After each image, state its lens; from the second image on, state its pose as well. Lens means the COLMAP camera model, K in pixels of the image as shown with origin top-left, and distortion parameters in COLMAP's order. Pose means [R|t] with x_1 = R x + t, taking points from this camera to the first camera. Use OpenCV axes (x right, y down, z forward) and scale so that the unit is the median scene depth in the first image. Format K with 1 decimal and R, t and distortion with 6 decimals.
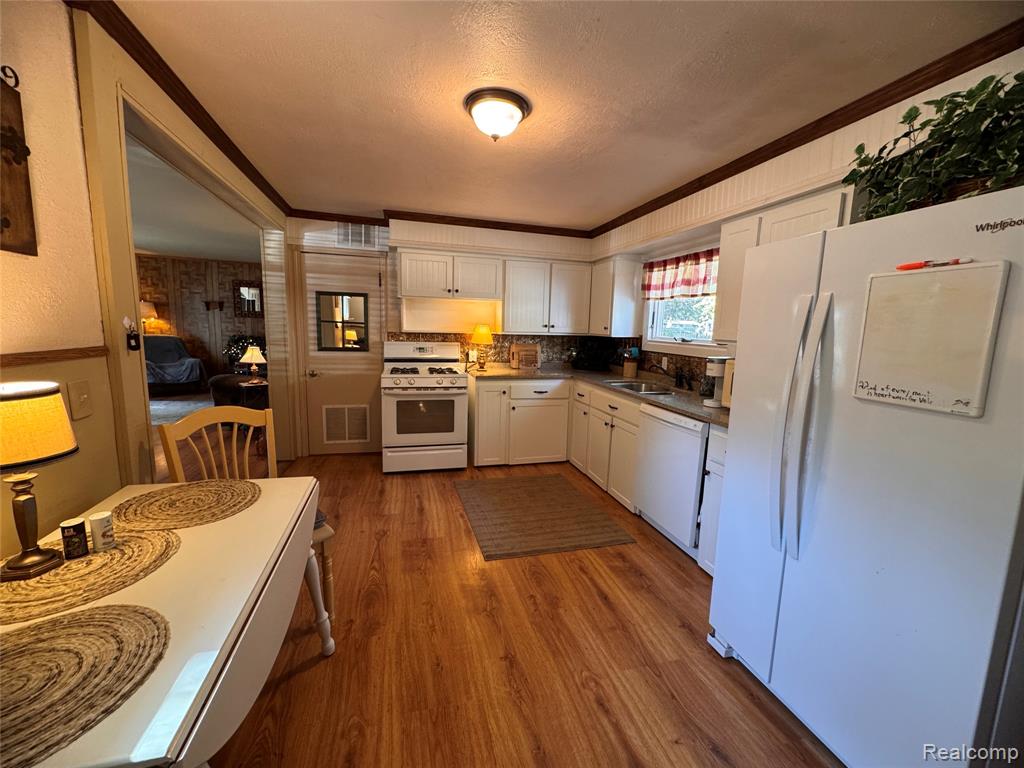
lens RADIAL K [[420.8, 0, 504.3], [0, 420.8, 378.5], [0, 0, 1]] dist [-0.001766, 0.000589]
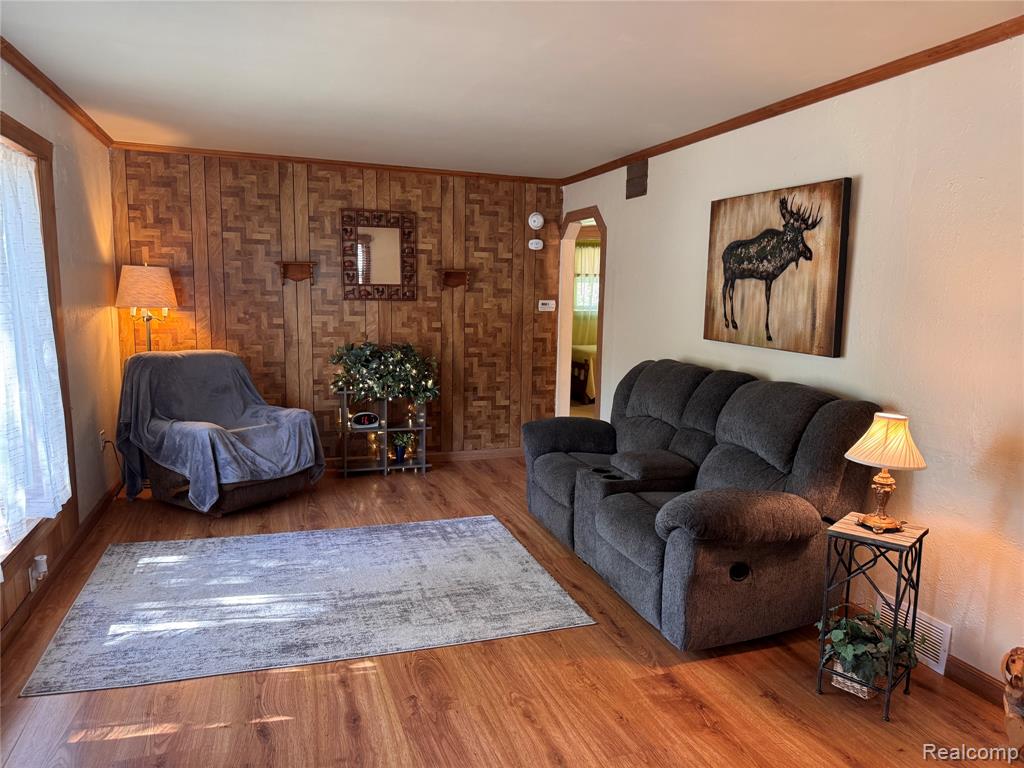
lens RADIAL K [[752.3, 0, 510.3], [0, 752.3, 387.2], [0, 0, 1]] dist [0.046406, -0.061403]
pose [[0.998575, -0.027282, 0.045864, -0.526435], [0.026987, 0.999611, 0.007046, -0.062143], [-0.046038, -0.005799, 0.998923, 0.262849]]
